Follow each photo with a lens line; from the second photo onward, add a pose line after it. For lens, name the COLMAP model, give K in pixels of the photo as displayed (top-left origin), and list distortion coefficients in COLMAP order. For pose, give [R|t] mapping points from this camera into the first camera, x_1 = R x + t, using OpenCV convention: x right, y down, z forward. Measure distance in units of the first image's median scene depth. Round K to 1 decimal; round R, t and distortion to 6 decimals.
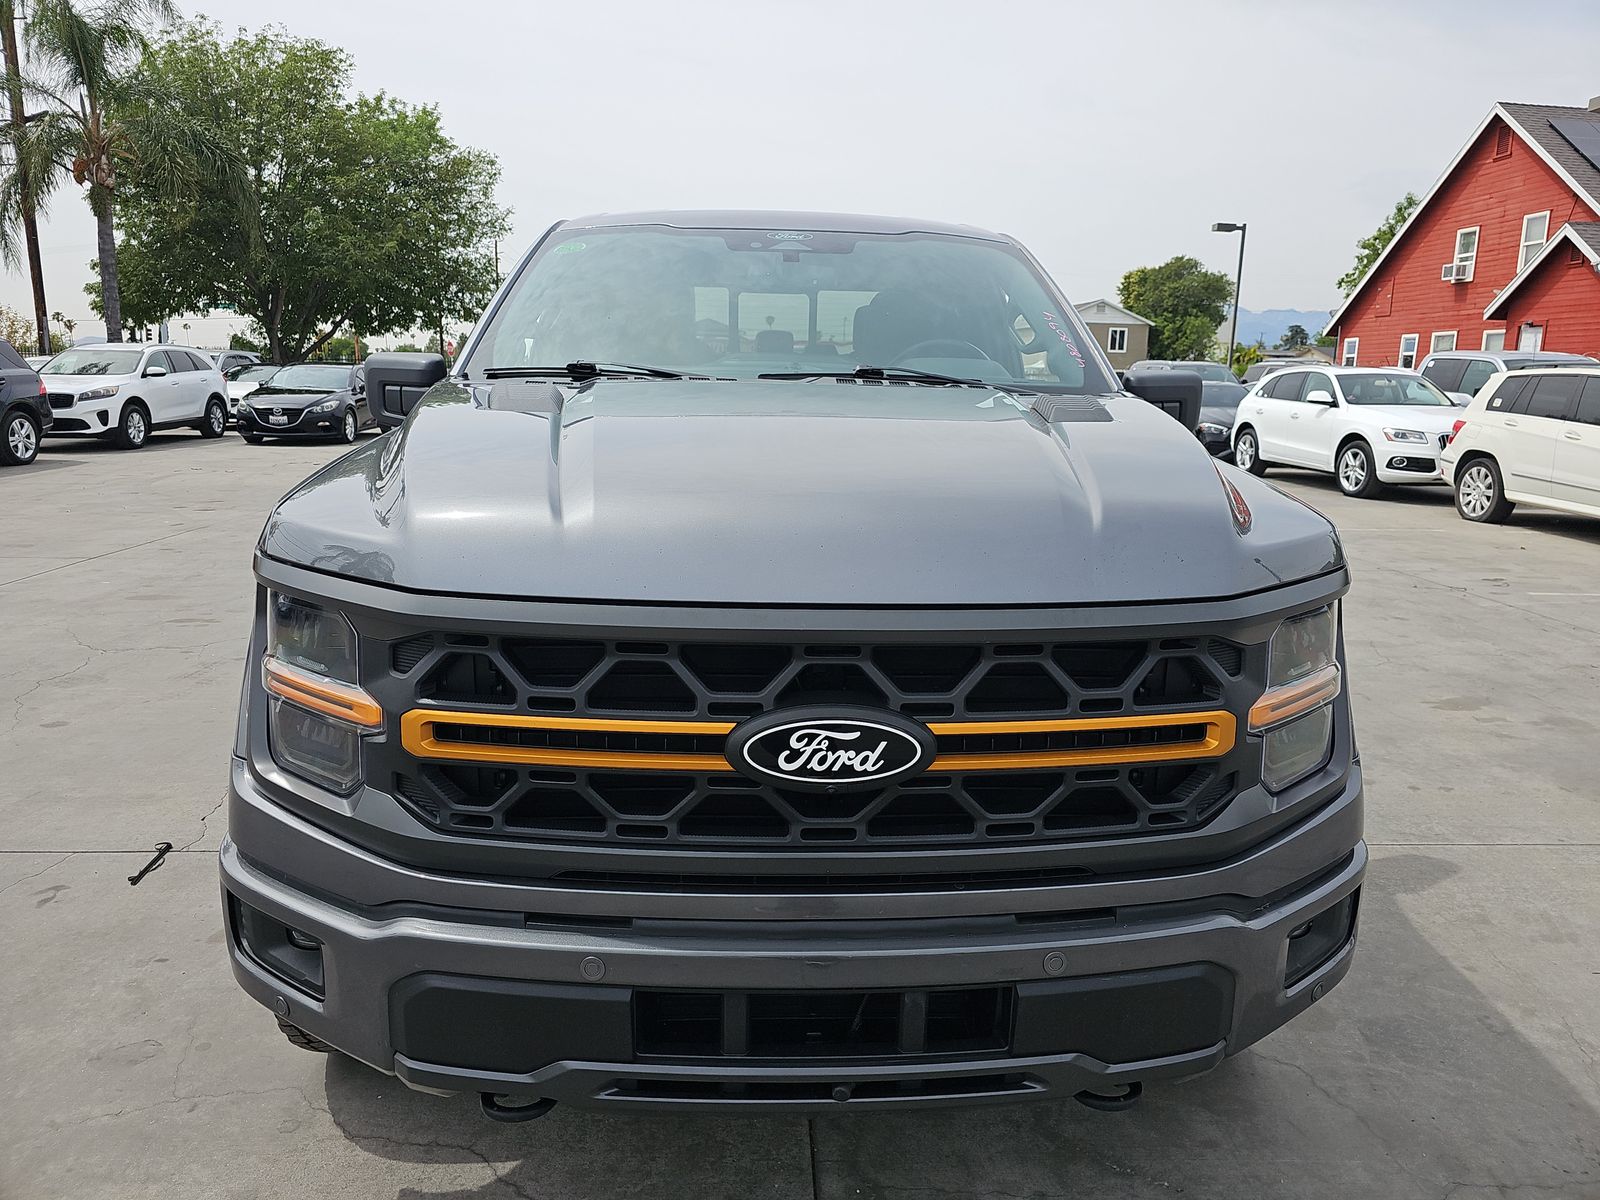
lens RADIAL K [[1055.0, 0, 812.9], [0, 1055.0, 566.5], [0, 0, 1]] dist [0.029286, -0.042540]
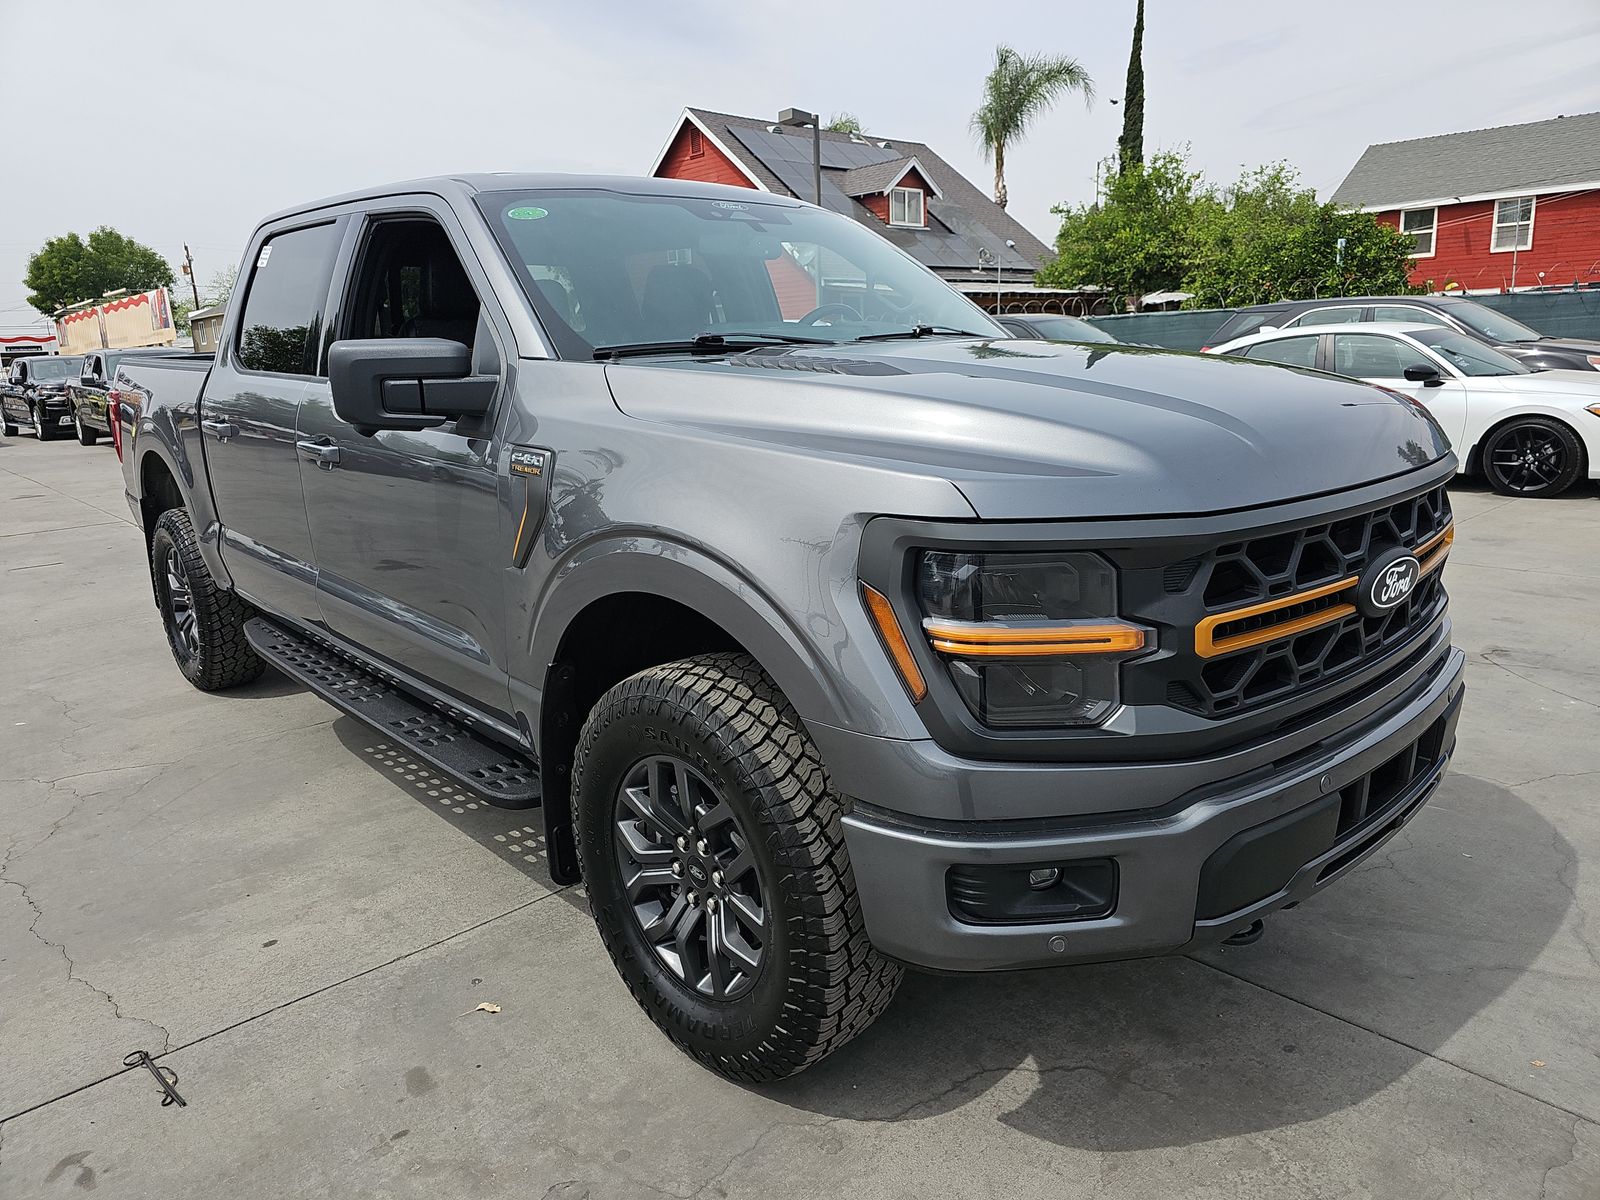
lens RADIAL K [[1055.0, 0, 797.4], [0, 1055.0, 603.1], [0, 0, 1]] dist [0.029286, -0.042540]
pose [[0.772743, -0.194563, 0.604163, -0.178721], [0.166952, 0.980647, 0.102269, -0.009102], [-0.612368, 0.021839, 0.790271, 0.046101]]
